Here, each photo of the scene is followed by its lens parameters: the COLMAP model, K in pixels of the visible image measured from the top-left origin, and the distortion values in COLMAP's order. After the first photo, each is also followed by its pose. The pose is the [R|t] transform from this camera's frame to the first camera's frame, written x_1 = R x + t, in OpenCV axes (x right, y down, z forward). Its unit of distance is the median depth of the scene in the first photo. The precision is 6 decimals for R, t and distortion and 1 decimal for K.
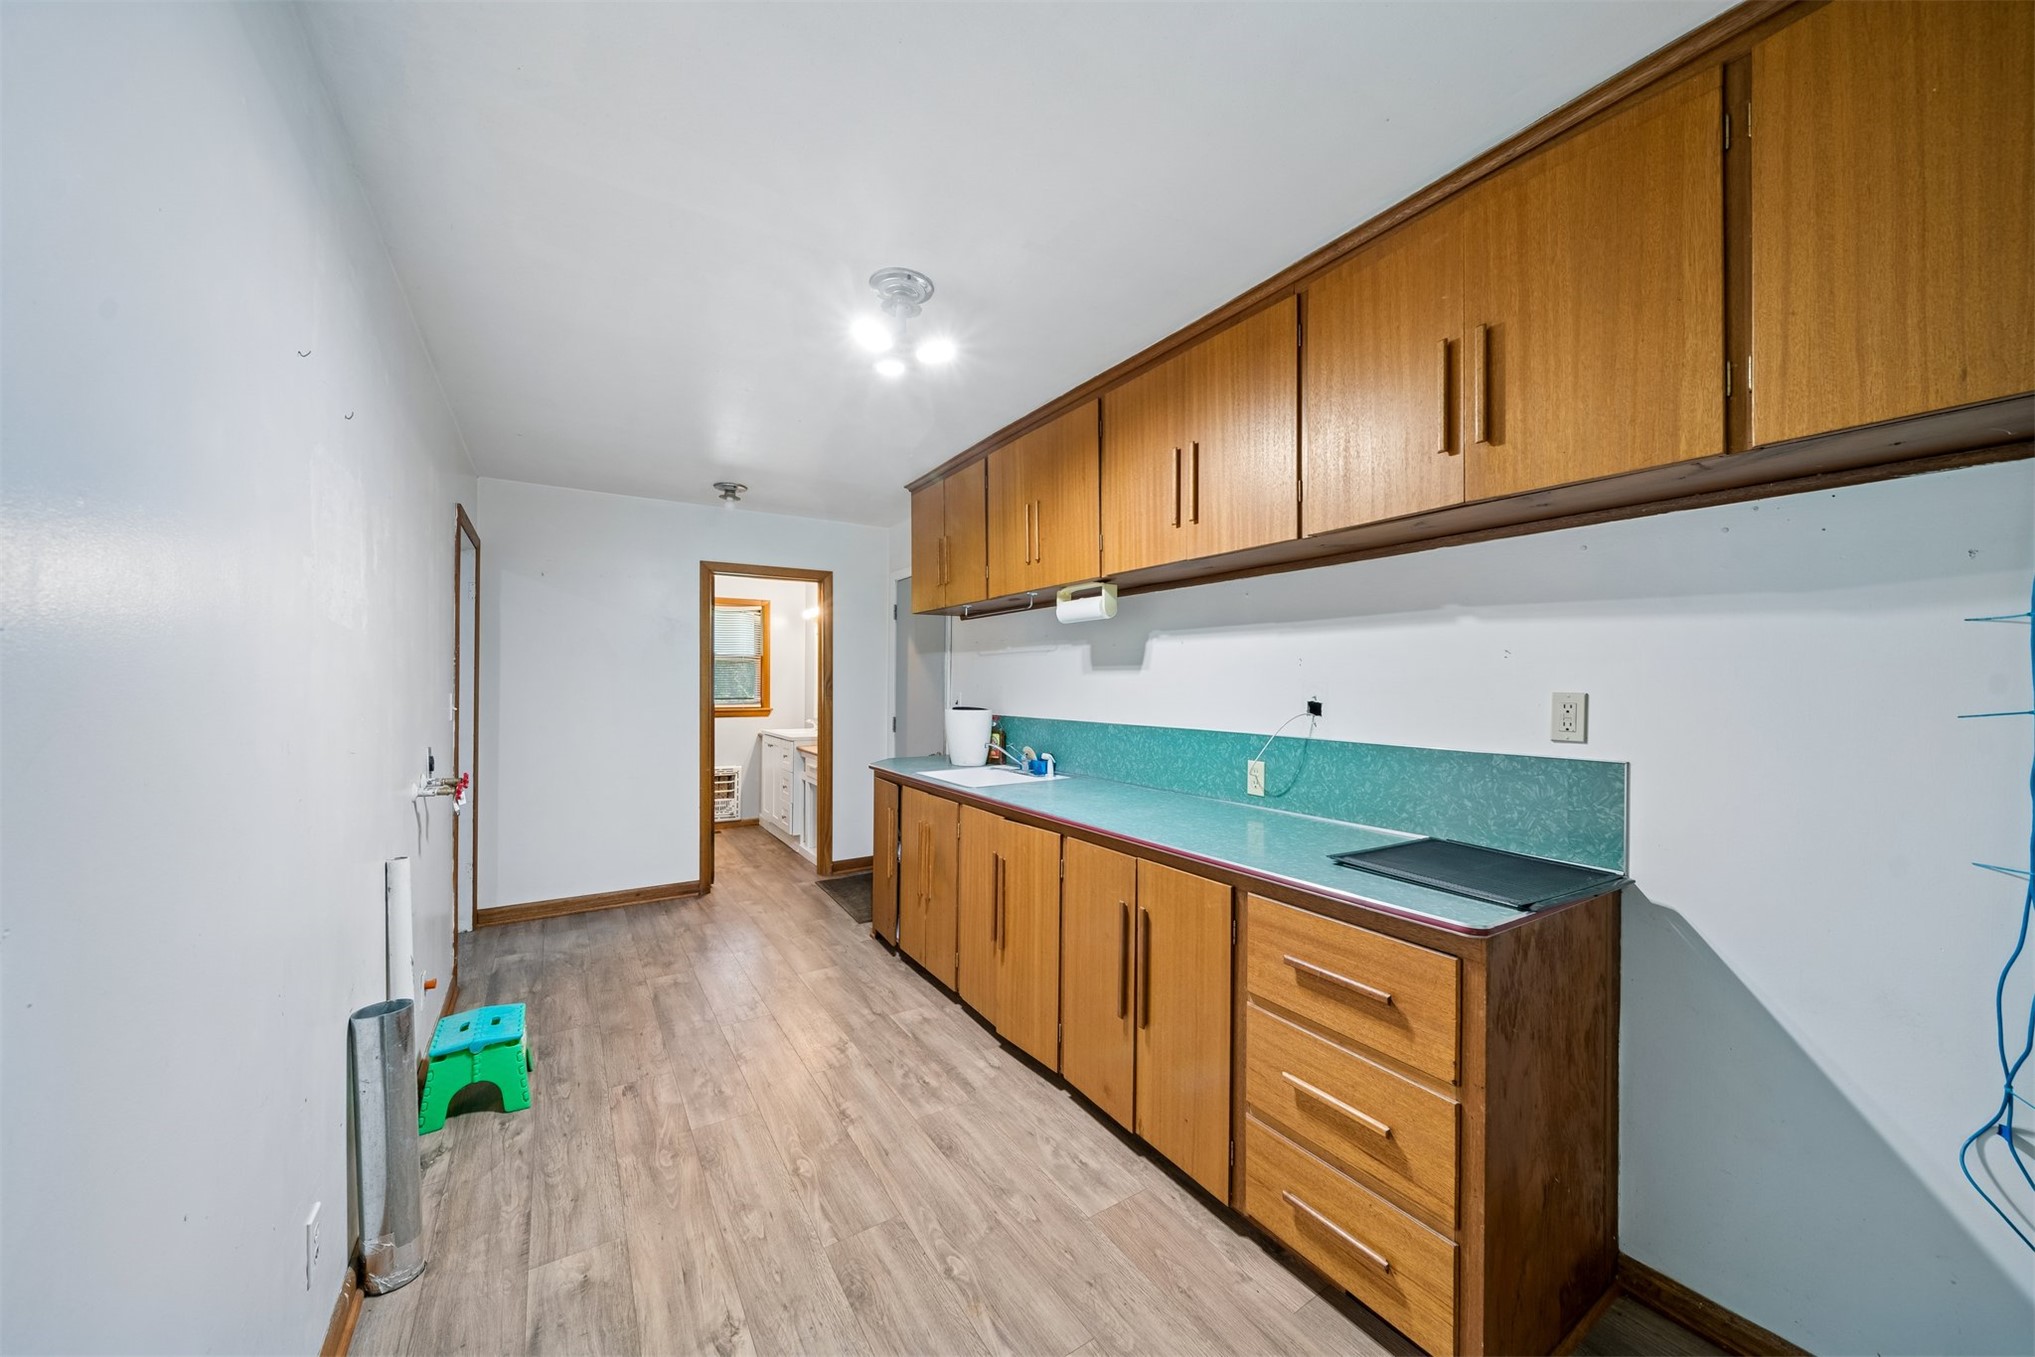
lens RADIAL K [[724.7, 0, 1020.5], [0, 724.7, 685.4], [0, 0, 1]] dist [0.003325, -0.001282]
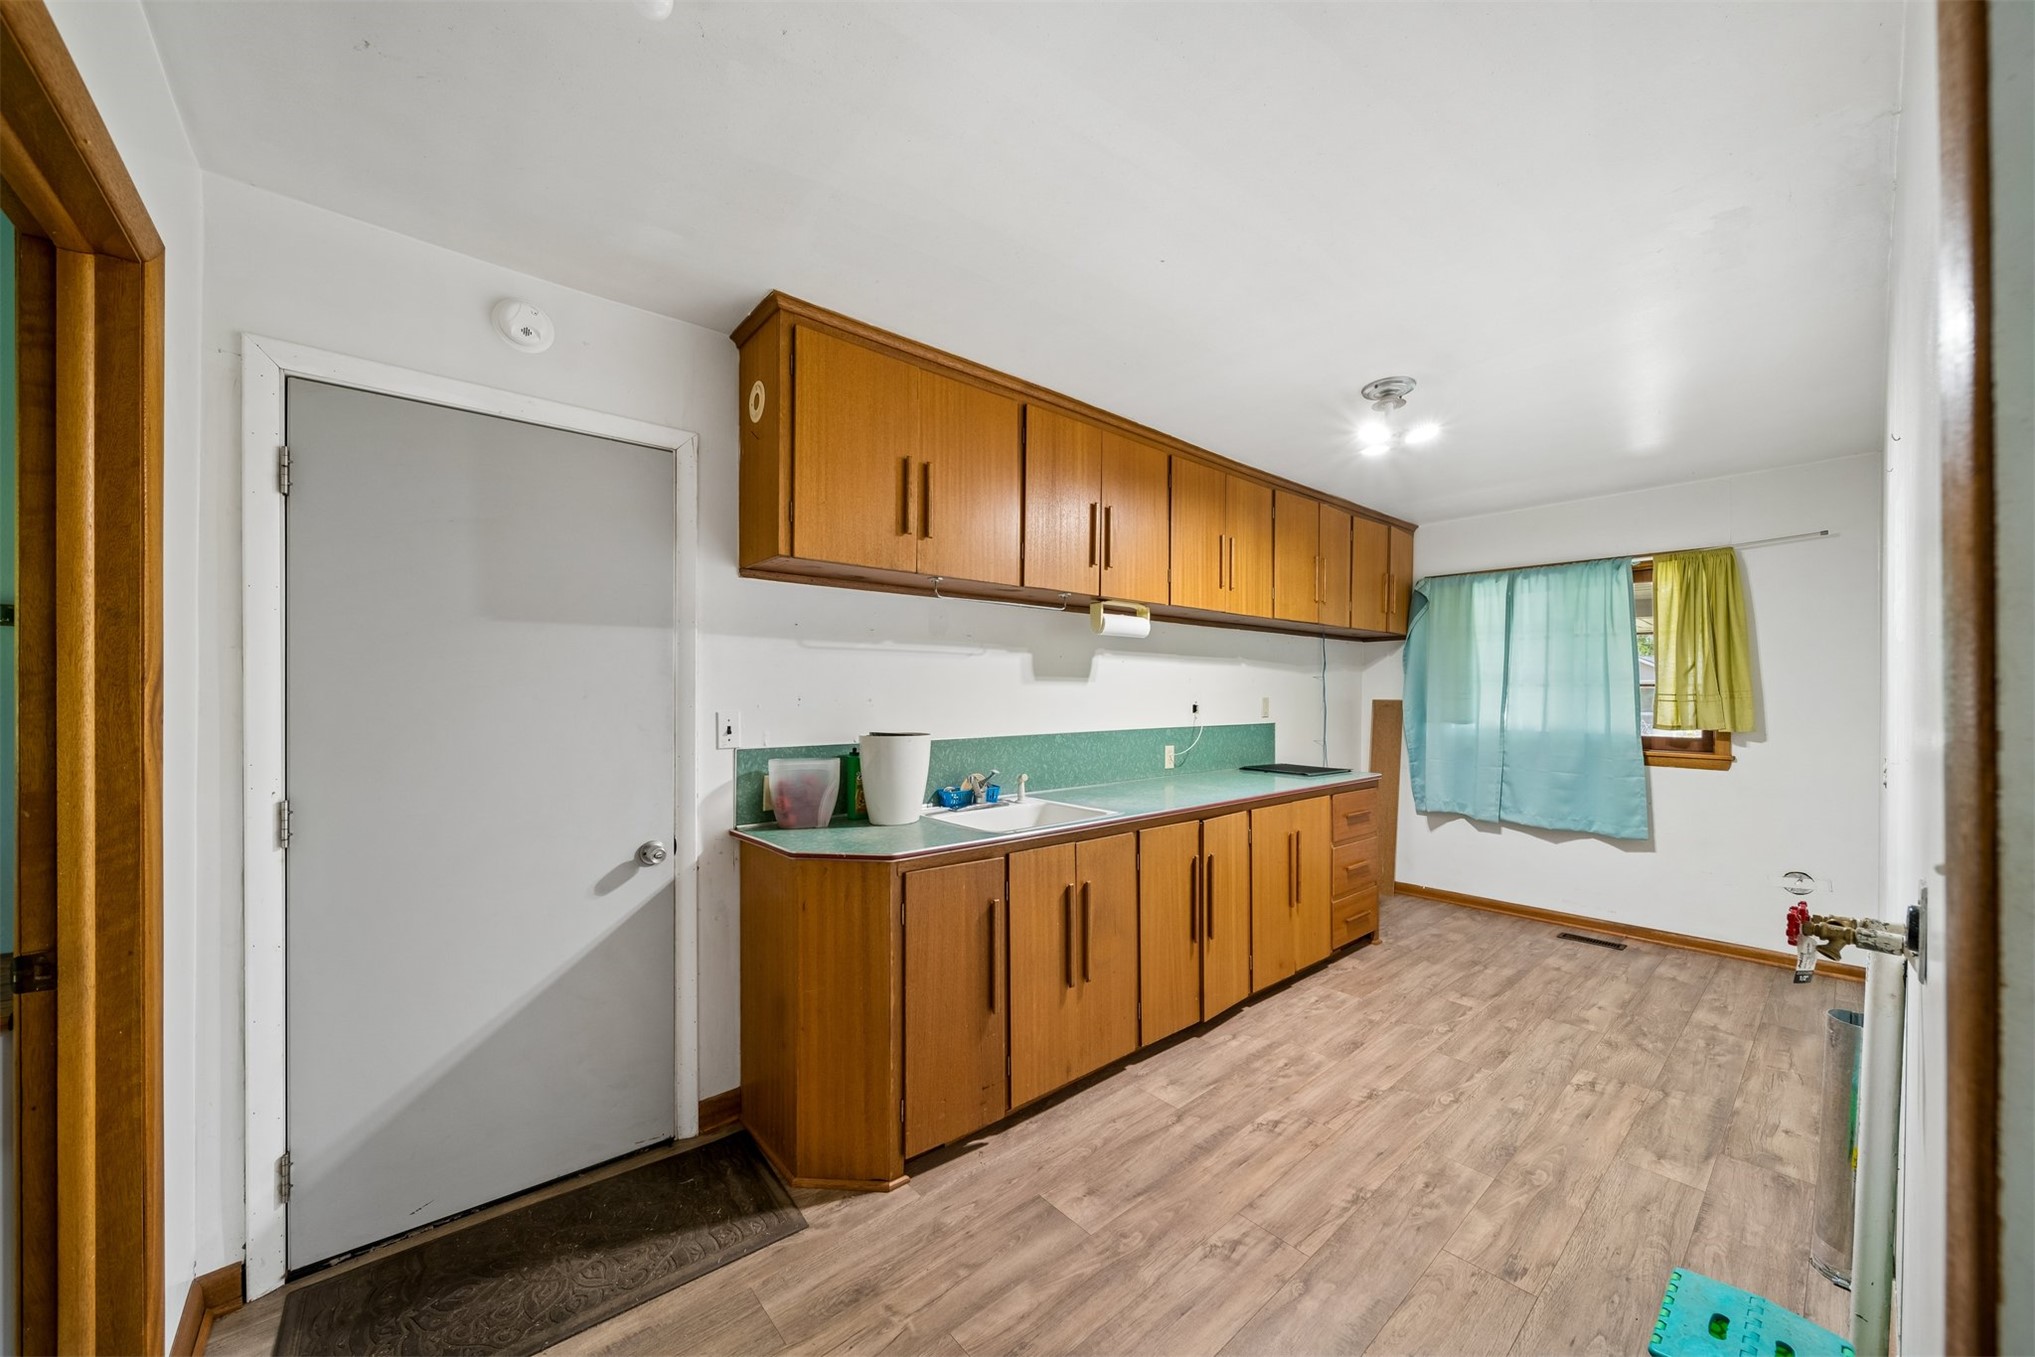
lens RADIAL K [[724.7, 0, 1034.8], [0, 724.7, 696.9], [0, 0, 1]] dist [0.003325, -0.001282]
pose [[-0.150622, -0.008159, 0.988558, -1.178413], [0.001422, 0.999963, 0.008470, -0.009979], [-0.988590, 0.002681, -0.150605, 1.586064]]
